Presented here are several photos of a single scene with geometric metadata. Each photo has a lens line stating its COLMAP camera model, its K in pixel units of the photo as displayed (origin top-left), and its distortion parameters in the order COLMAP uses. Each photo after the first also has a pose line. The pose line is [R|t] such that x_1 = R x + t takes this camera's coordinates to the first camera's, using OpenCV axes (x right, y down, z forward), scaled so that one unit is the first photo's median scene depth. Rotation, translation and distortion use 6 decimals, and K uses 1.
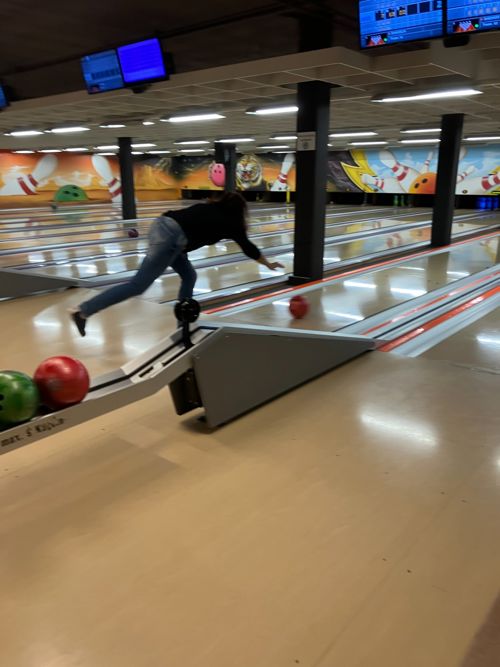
lens RADIAL K [[543.7, 0, 240.0], [0, 543.7, 354.4], [0, 0, 1]] dist [-0.000791, 0.000519]
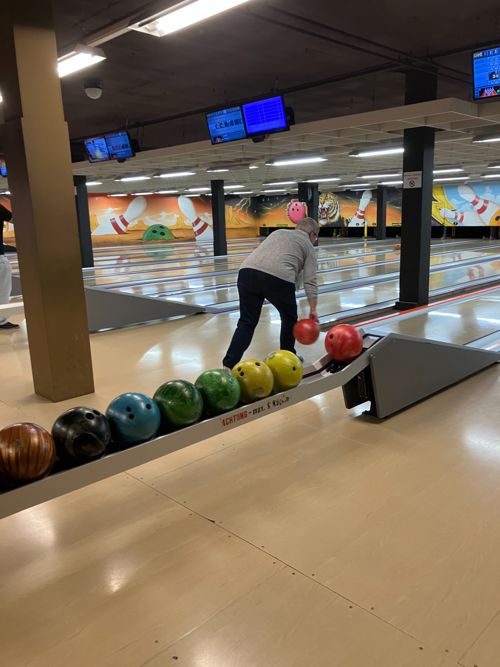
lens RADIAL K [[551.7, 0, 261.4], [0, 551.7, 336.0], [0, 0, 1]] dist [0.033404, -0.003141]
pose [[0.996887, -0.003261, -0.078773, -0.034526], [-0.004619, 0.995012, -0.099648, 0.012595], [0.078705, 0.099701, 0.991900, -0.037122]]
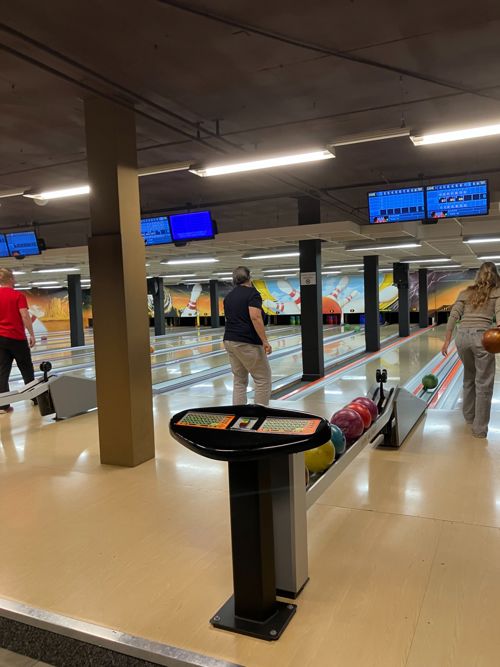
lens RADIAL K [[551.0, 0, 248.7], [0, 551.0, 346.4], [0, 0, 1]] dist [0.092175, -0.104726]
pose [[0.963174, -0.053070, 0.263590, -0.148378], [0.113835, 0.968620, -0.220943, 0.026292], [-0.243593, 0.242813, 0.938991, -0.090959]]
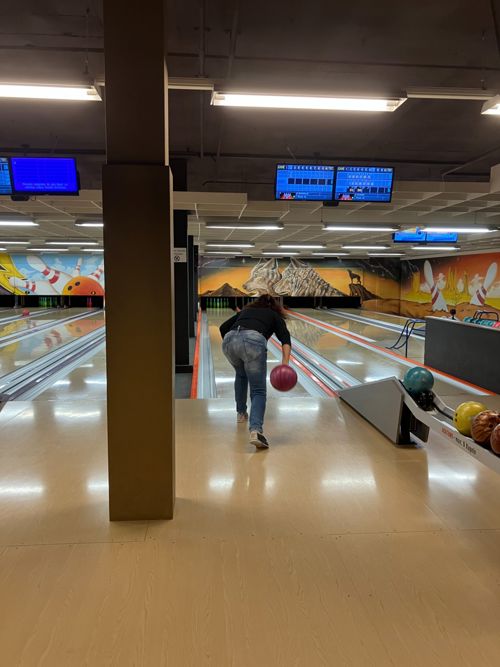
lens RADIAL K [[551.0, 0, 248.7], [0, 551.0, 346.4], [0, 0, 1]] dist [0.092175, -0.104726]
pose [[0.701734, -0.082527, 0.707643, -0.238989], [0.217745, 0.970584, -0.102735, -0.012122], [-0.678348, 0.226178, 0.699062, 0.027808]]
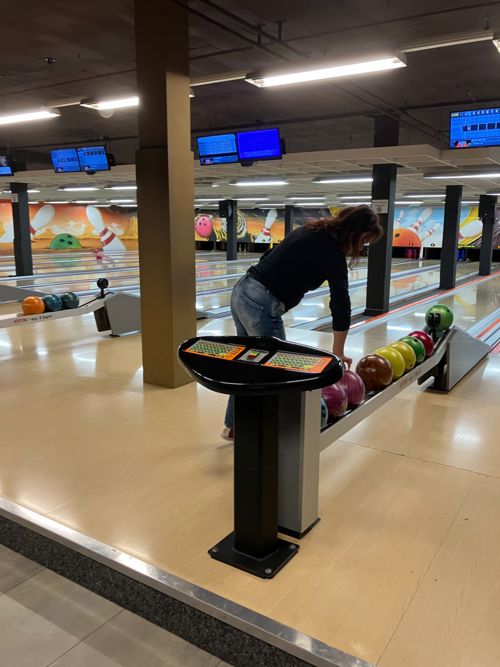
lens RADIAL K [[551.7, 0, 261.4], [0, 551.7, 336.0], [0, 0, 1]] dist [0.033404, -0.003141]
pose [[0.988768, -0.011707, 0.148996, -0.131539], [0.029986, 0.992195, -0.121036, 0.025309], [-0.146416, 0.124145, 0.981402, -0.082438]]
